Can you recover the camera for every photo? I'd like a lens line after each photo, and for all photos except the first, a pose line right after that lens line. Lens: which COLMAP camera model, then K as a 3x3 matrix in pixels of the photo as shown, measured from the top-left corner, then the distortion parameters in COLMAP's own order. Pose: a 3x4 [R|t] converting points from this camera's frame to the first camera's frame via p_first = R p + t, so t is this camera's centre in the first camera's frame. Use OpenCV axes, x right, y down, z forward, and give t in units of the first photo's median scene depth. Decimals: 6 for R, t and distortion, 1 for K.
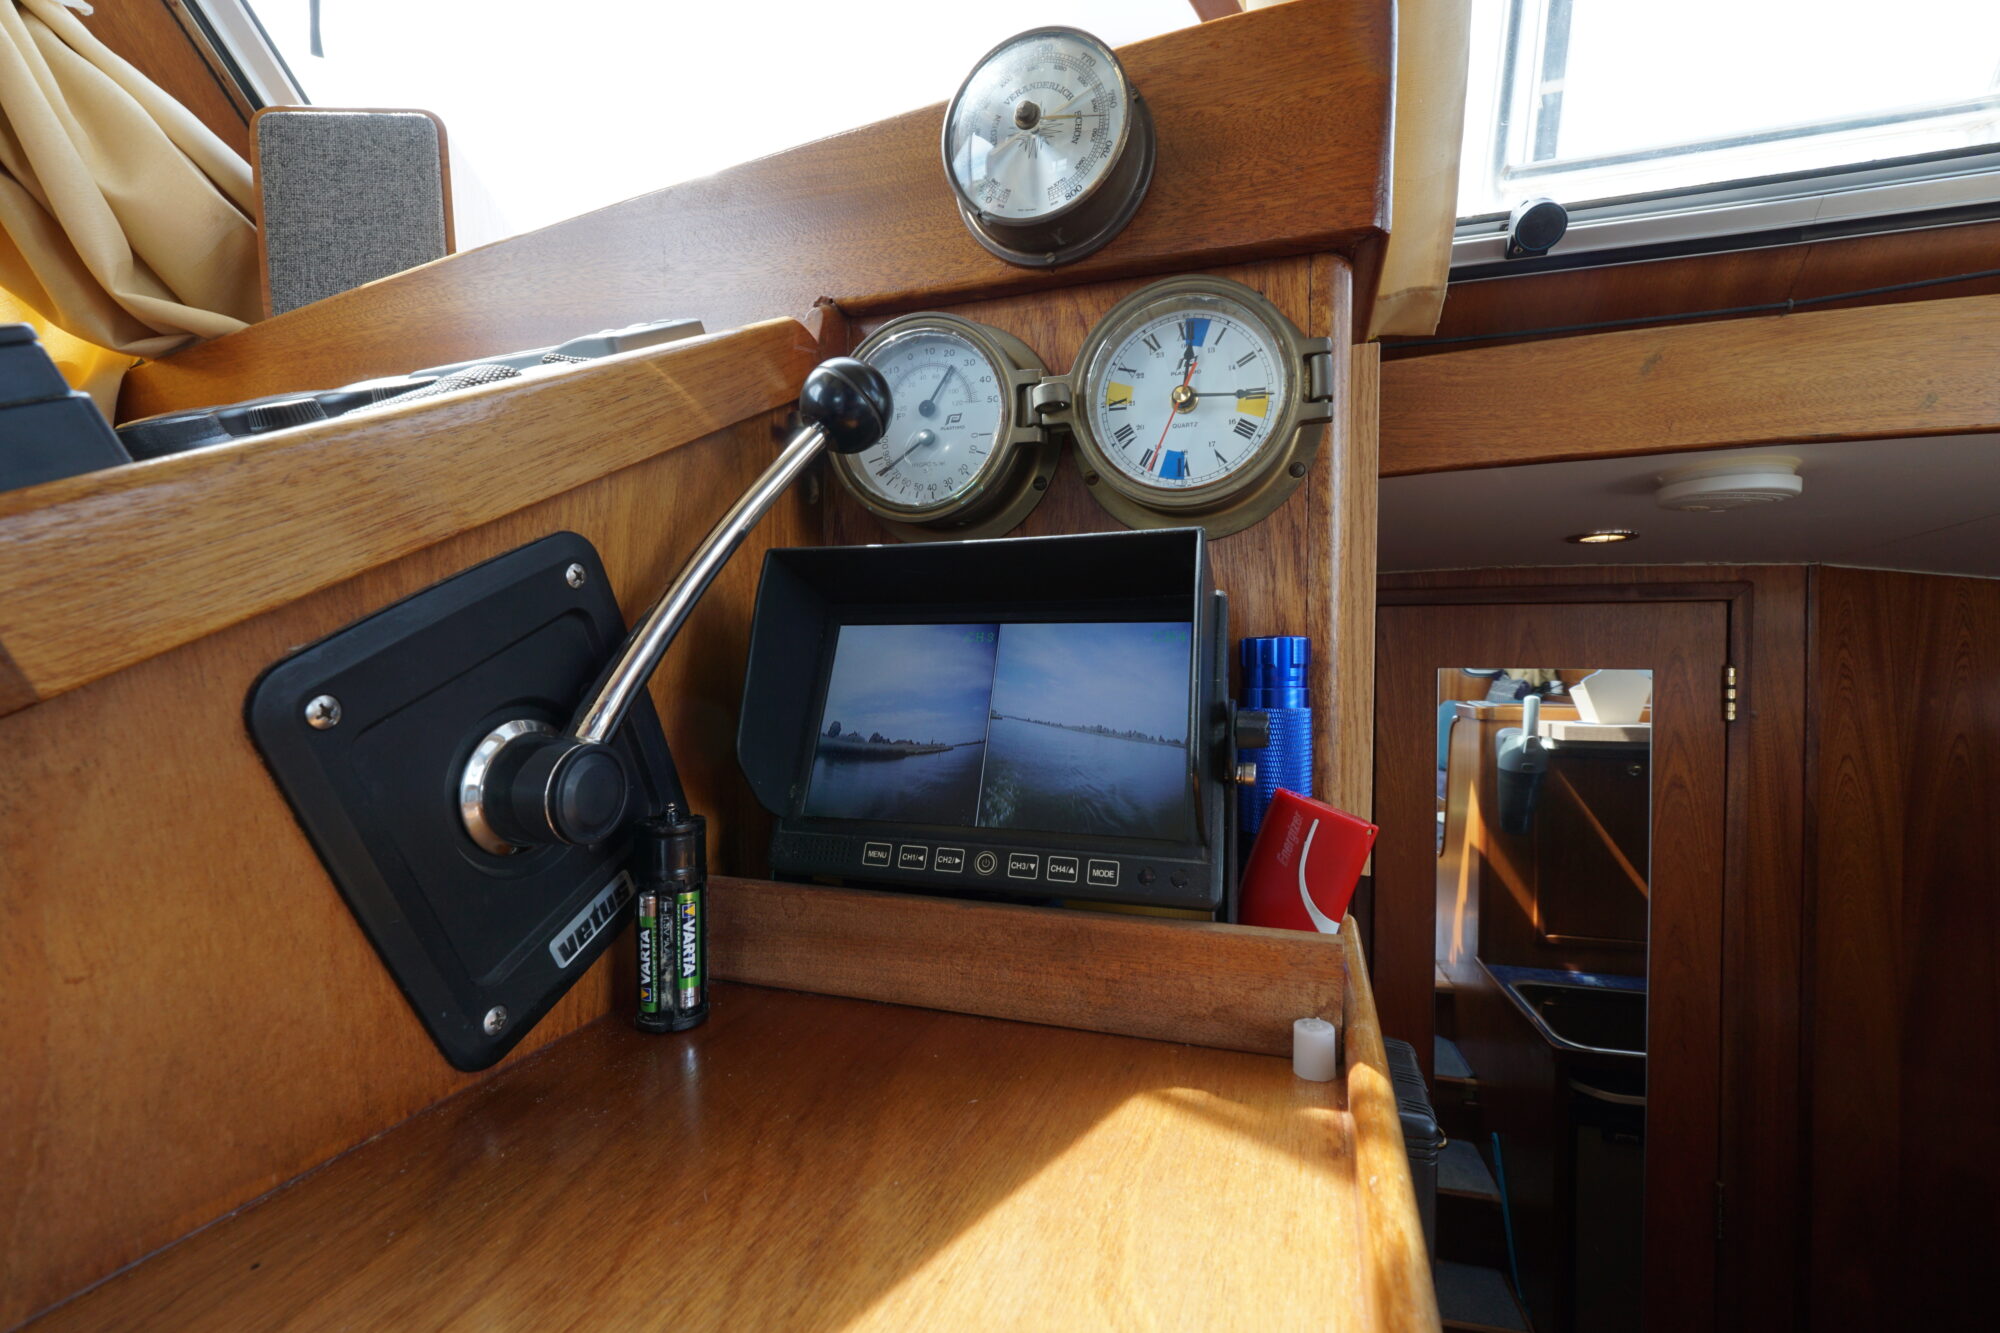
lens RADIAL K [[863.0, 0, 997.7], [0, 863.0, 667.9], [0, 0, 1]] dist [-0.017686, 0.007281]
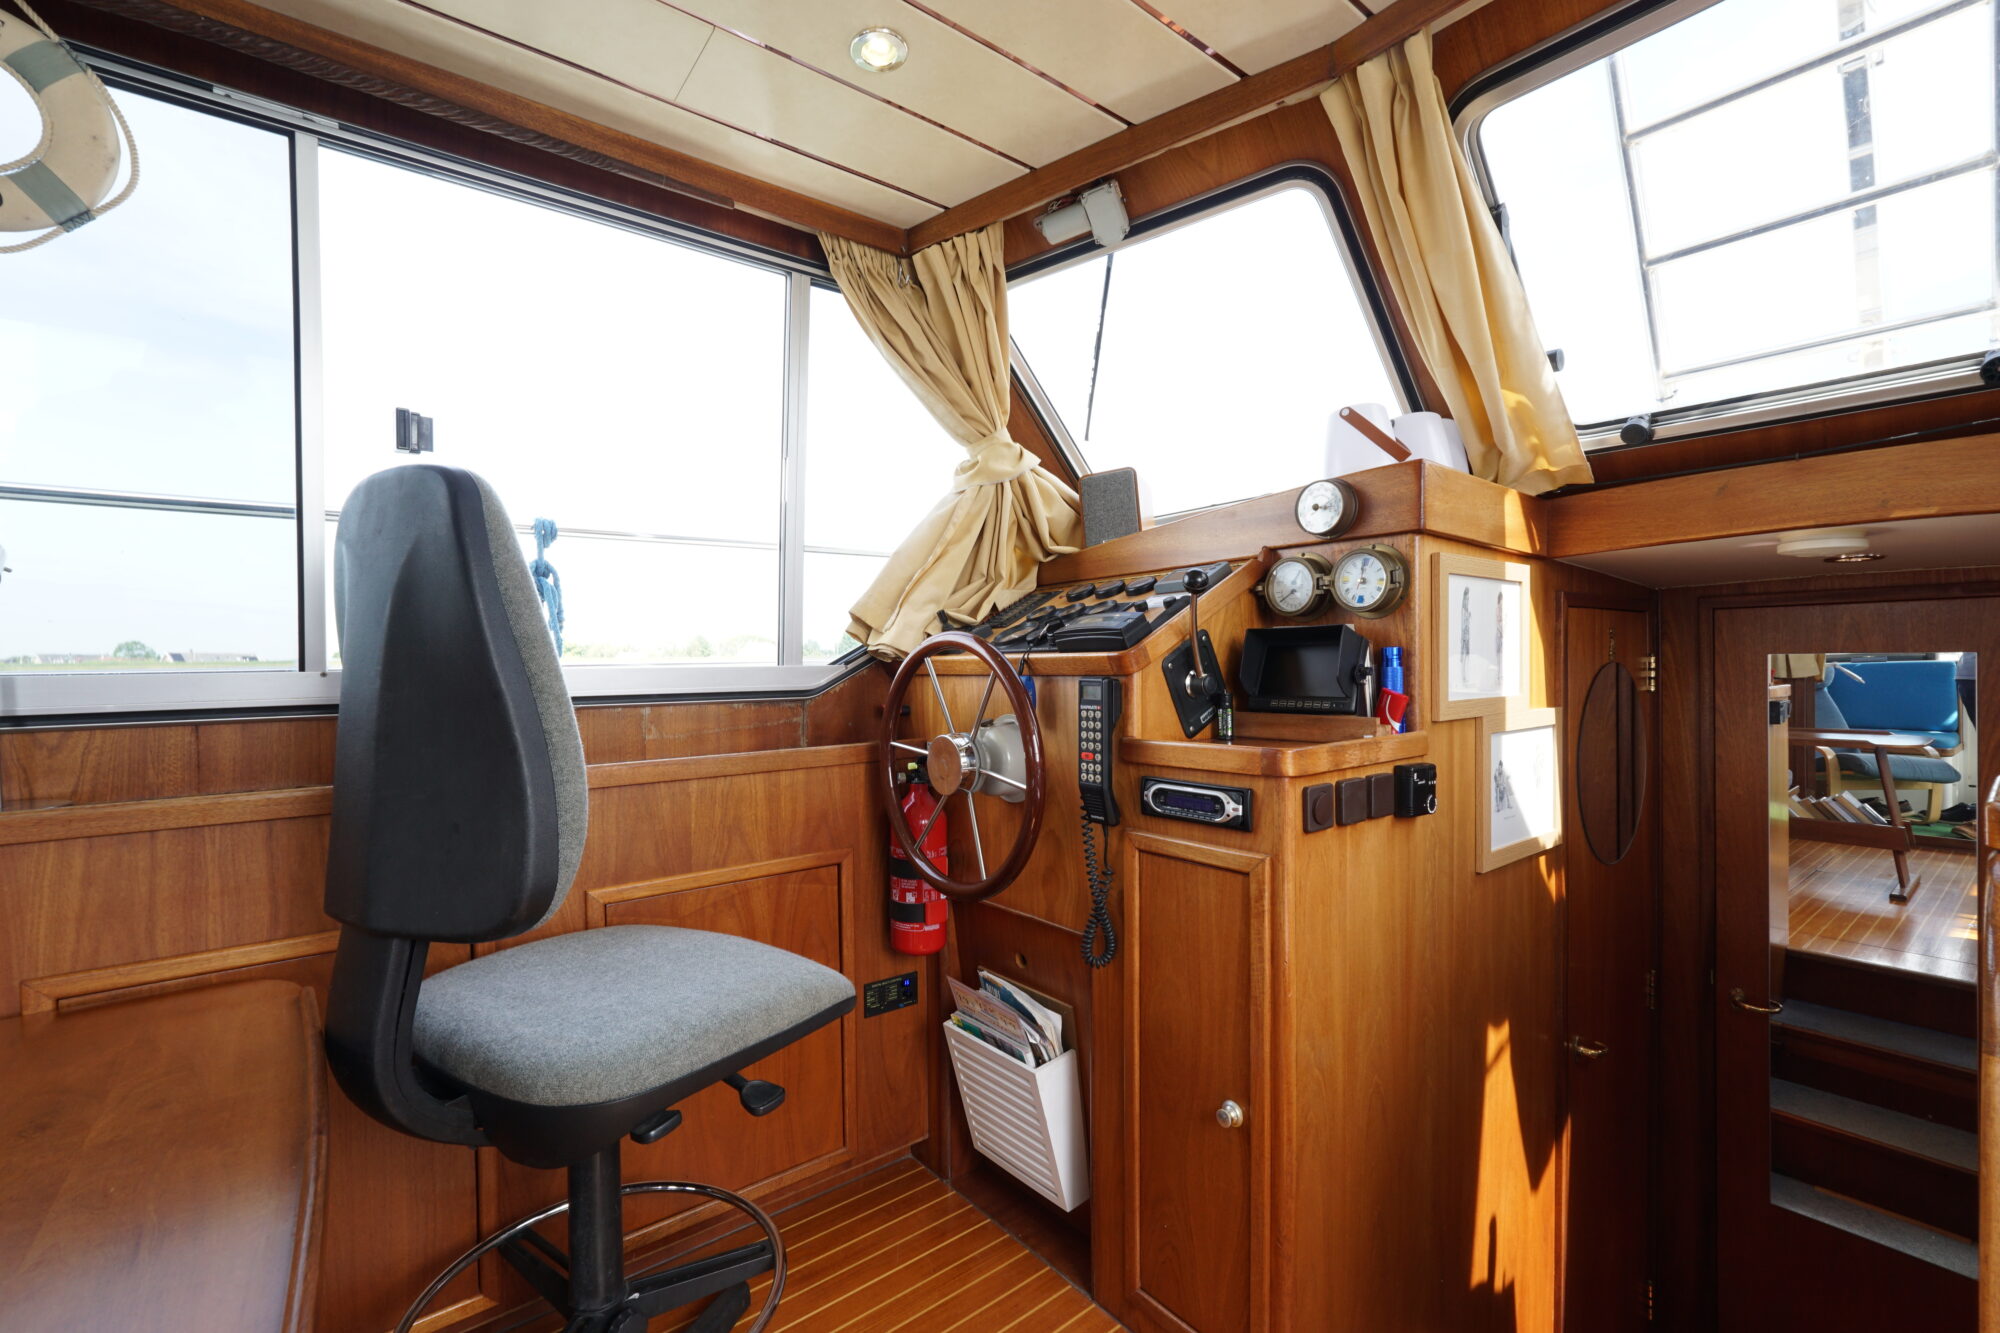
lens RADIAL K [[863.0, 0, 997.7], [0, 863.0, 667.9], [0, 0, 1]] dist [-0.017686, 0.007281]
pose [[0.840082, -0.010515, -0.542358, 0.830064], [0.011314, 0.999934, -0.001862, 0.035976], [0.542342, -0.004571, 0.840145, -2.671611]]
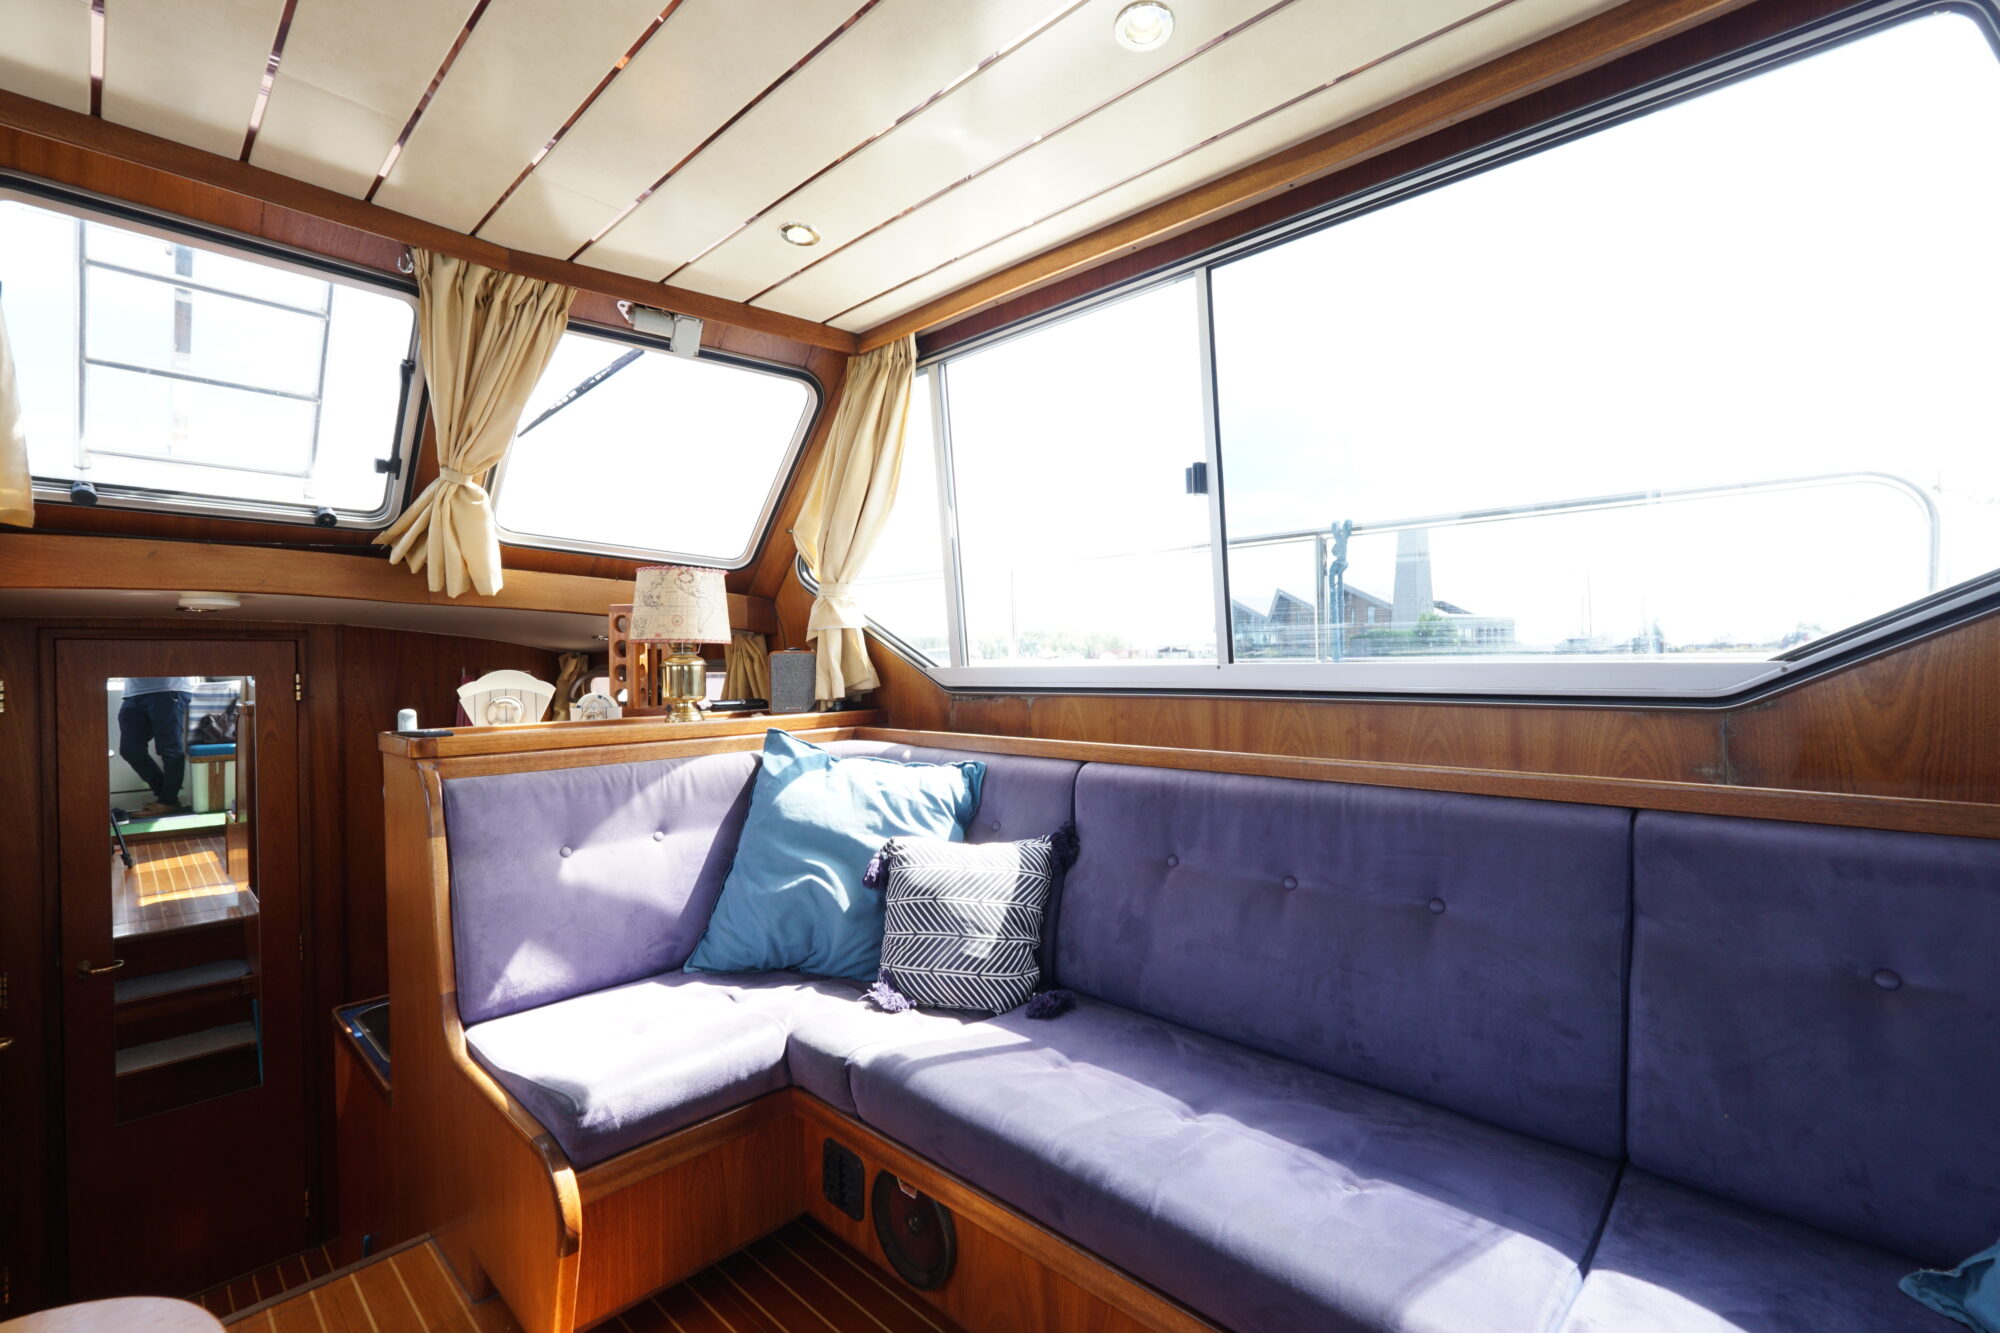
lens RADIAL K [[863.0, 0, 997.7], [0, 863.0, 667.9], [0, 0, 1]] dist [-0.017686, 0.007281]
pose [[0.414657, -0.011974, 0.909899, -0.925363], [0.021854, 0.999756, 0.003197, 0.045356], [-0.909715, 0.018560, 0.414818, -4.297649]]
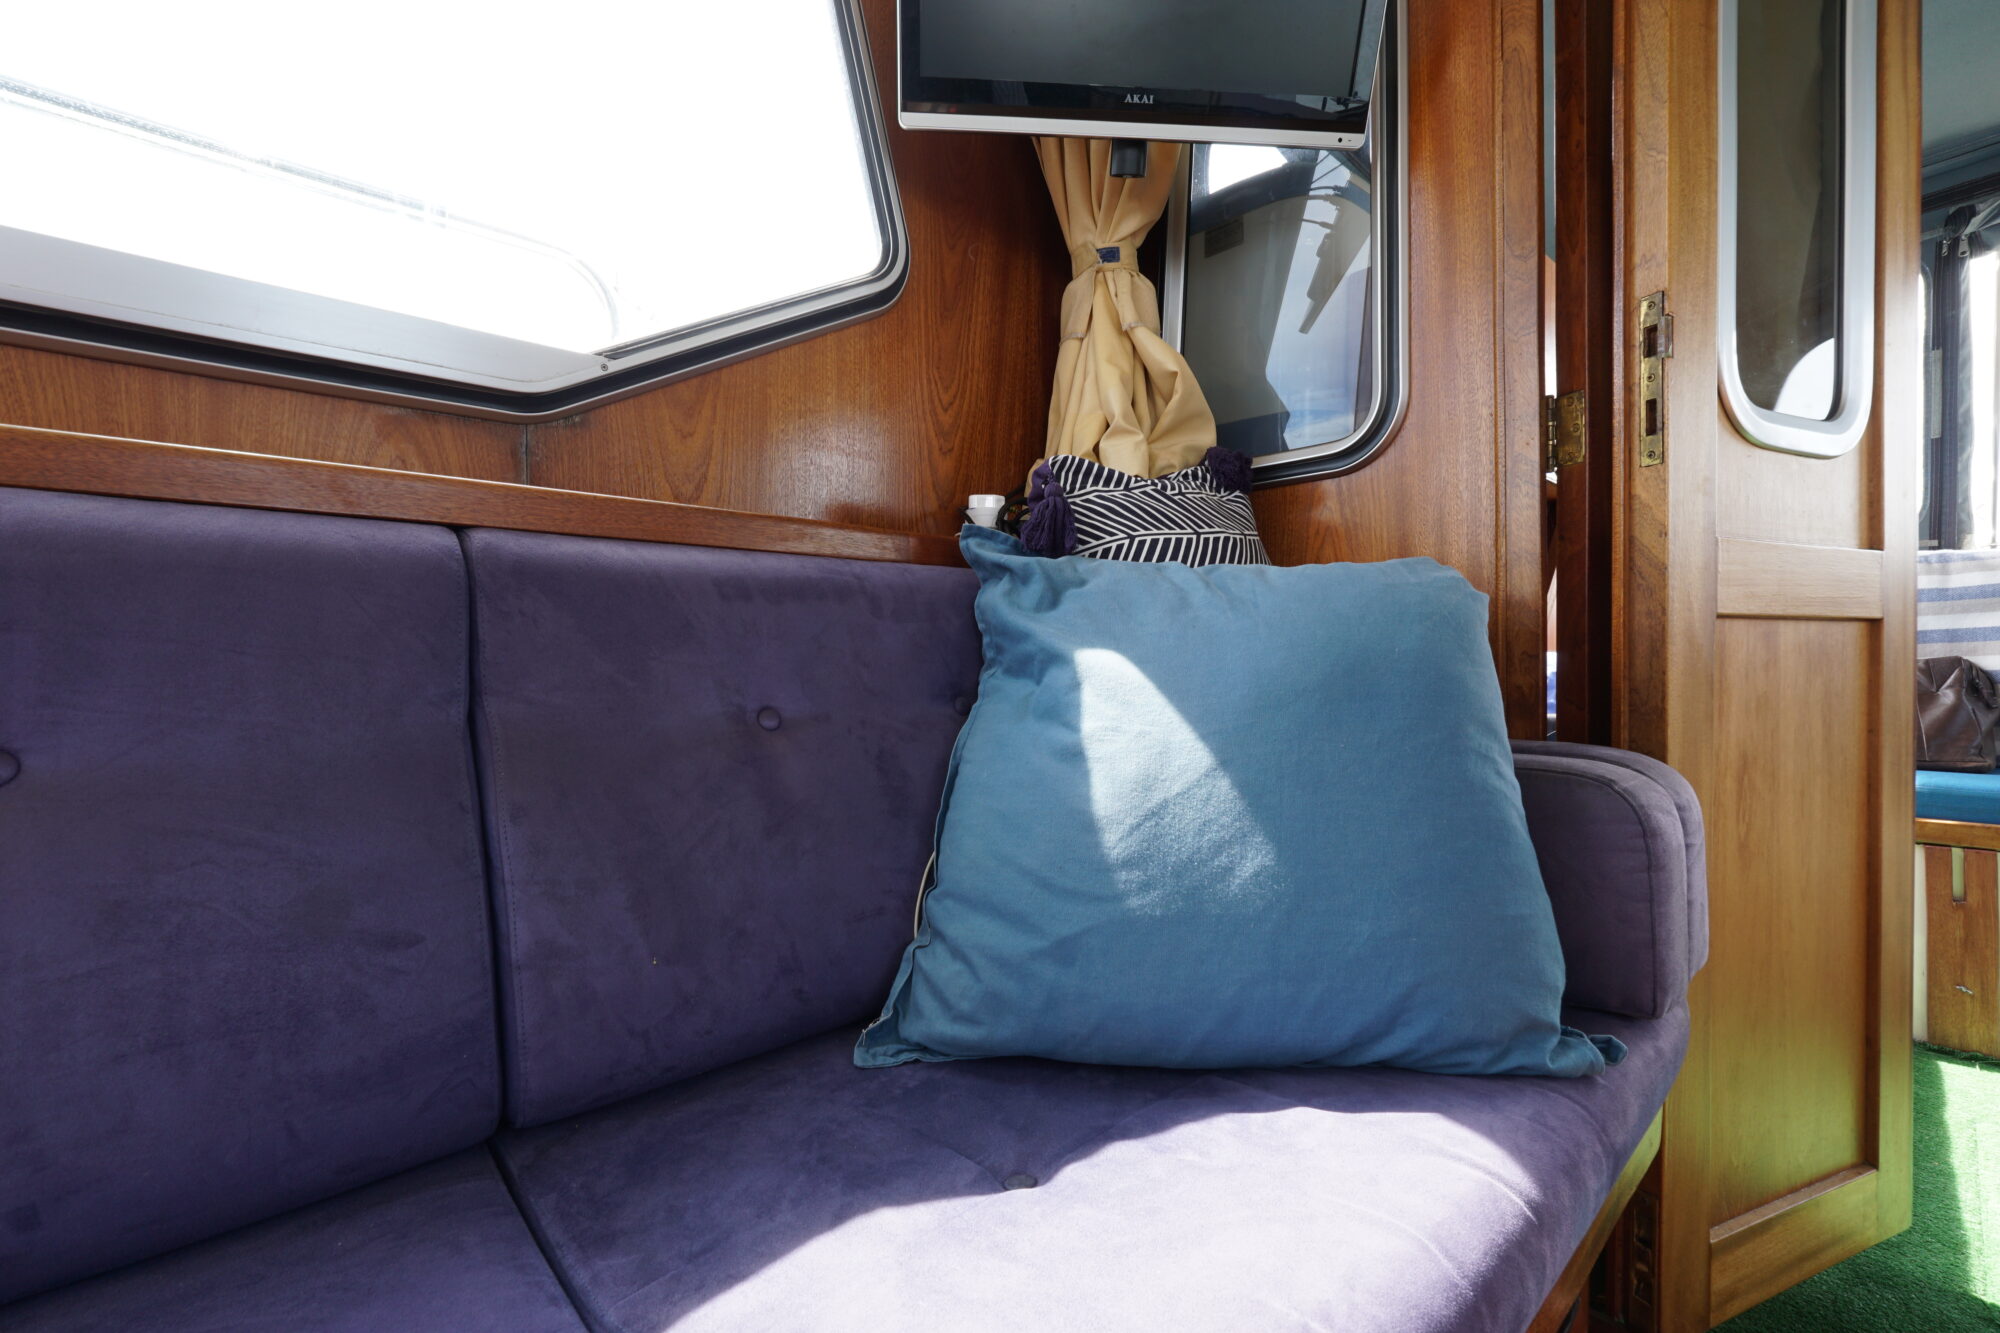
lens RADIAL K [[863.0, 0, 997.7], [0, 863.0, 667.9], [0, 0, 1]] dist [-0.017686, 0.007281]
pose [[-0.875724, -0.000971, 0.482811, 0.825212], [0.010232, 0.999736, 0.020570, 0.810919], [-0.482703, 0.022953, -0.875483, -4.093007]]
